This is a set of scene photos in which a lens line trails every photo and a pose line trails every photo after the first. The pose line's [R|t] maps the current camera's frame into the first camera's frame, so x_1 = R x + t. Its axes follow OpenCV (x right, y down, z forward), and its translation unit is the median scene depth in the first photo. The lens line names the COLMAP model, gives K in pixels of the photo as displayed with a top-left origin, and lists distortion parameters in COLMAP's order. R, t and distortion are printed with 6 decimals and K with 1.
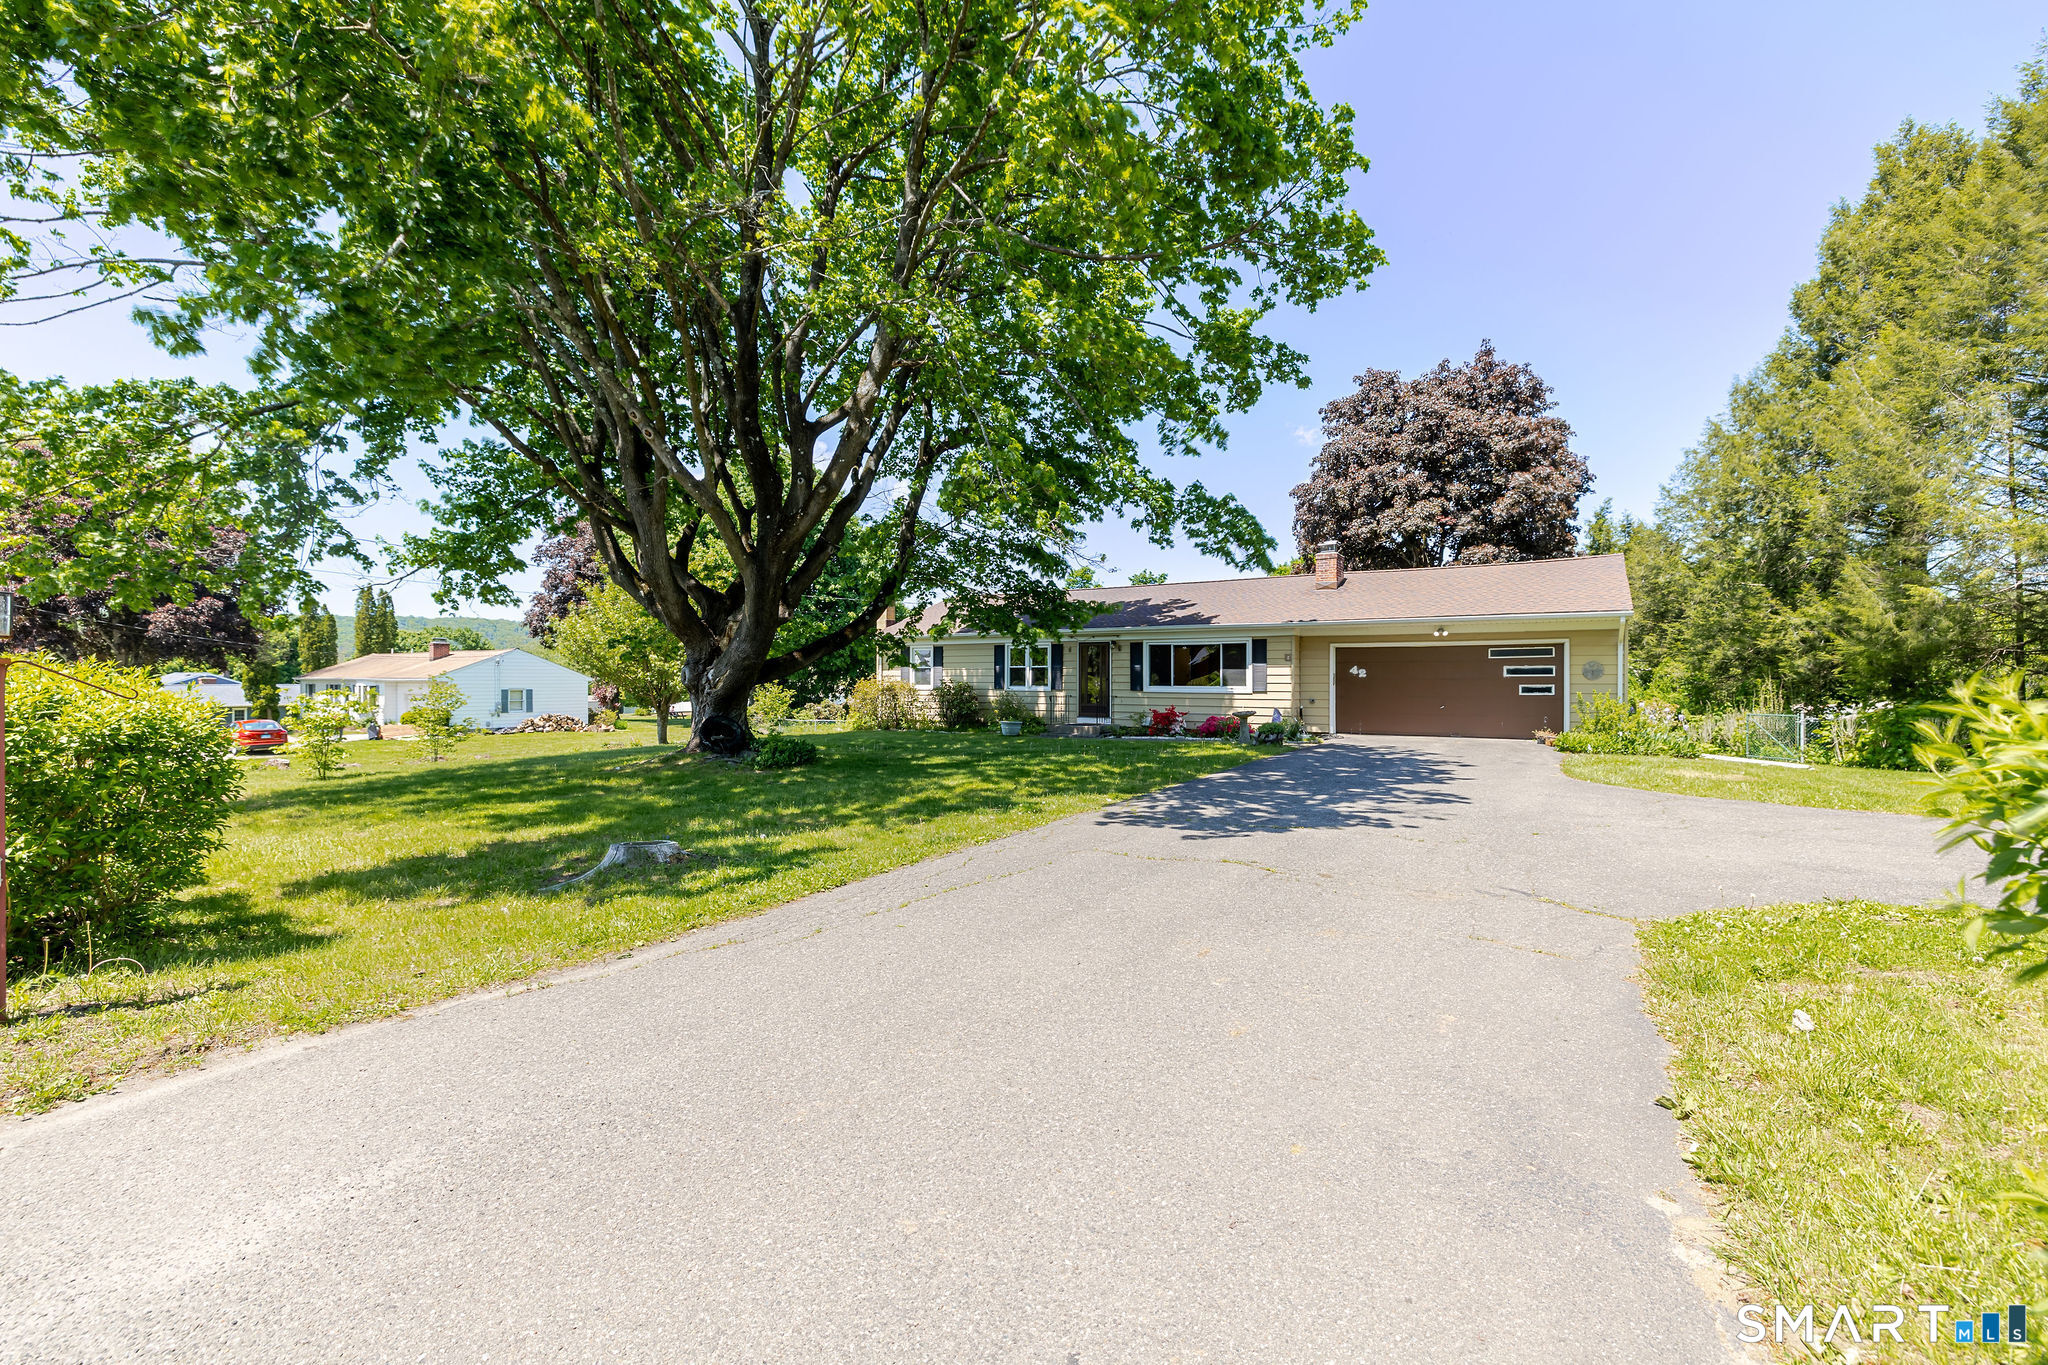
lens RADIAL K [[861.8, 0, 1031.4], [0, 861.8, 686.2], [0, 0, 1]] dist [0.000939, -0.000260]
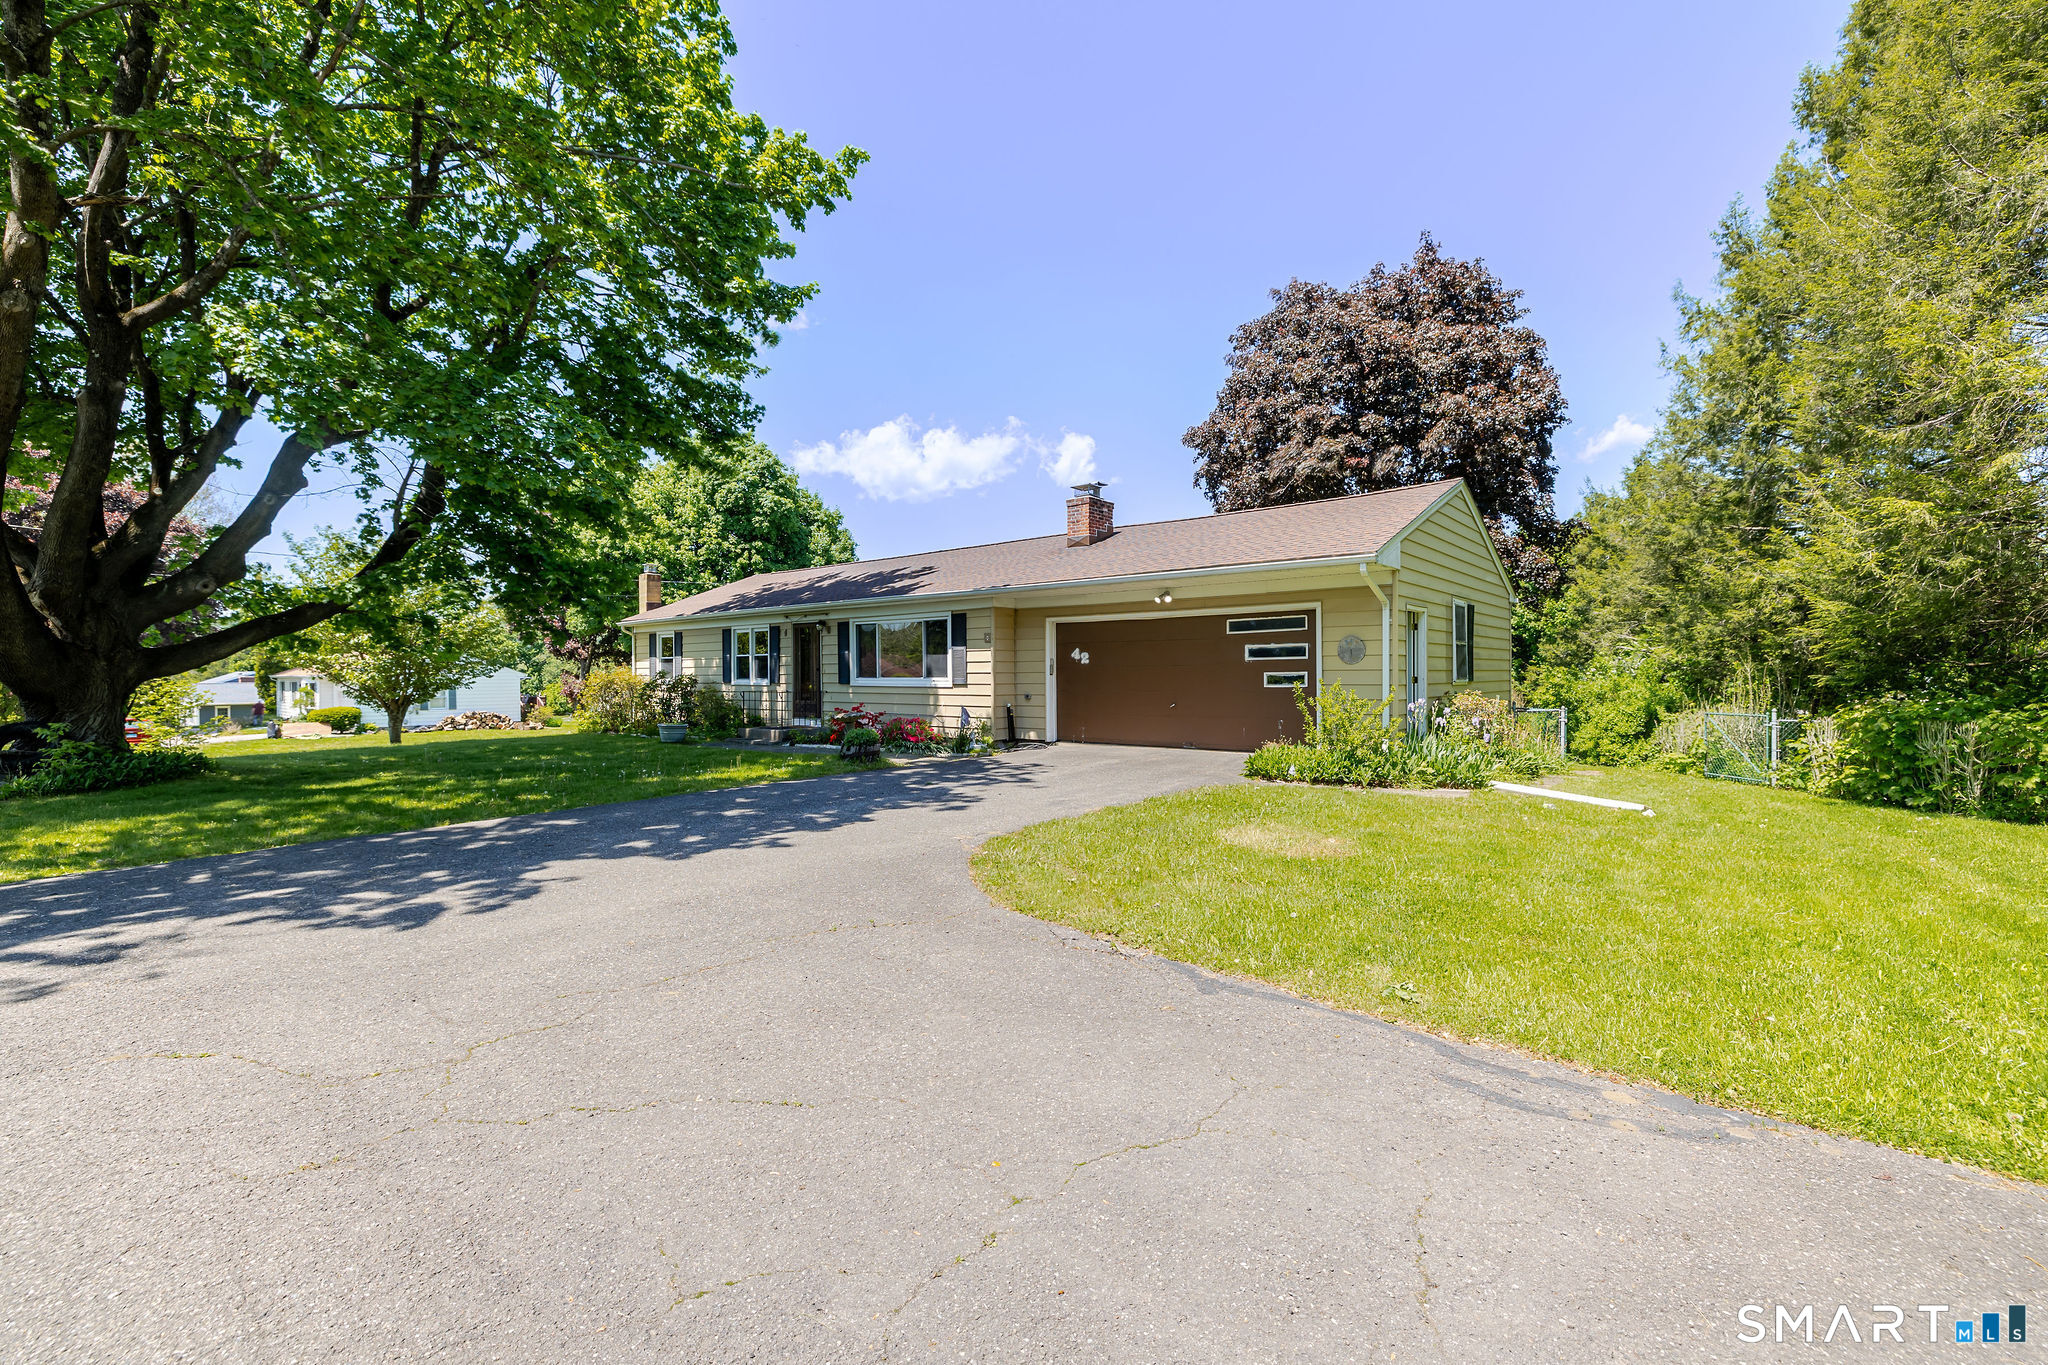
lens RADIAL K [[861.8, 0, 1017.6], [0, 861.8, 677.4], [0, 0, 1]] dist [0.000939, -0.000260]
pose [[0.992246, -0.008929, -0.123968, 0.369173], [0.009059, 0.999959, 0.000490, 0.000173], [0.123959, -0.001609, 0.992286, 0.251959]]
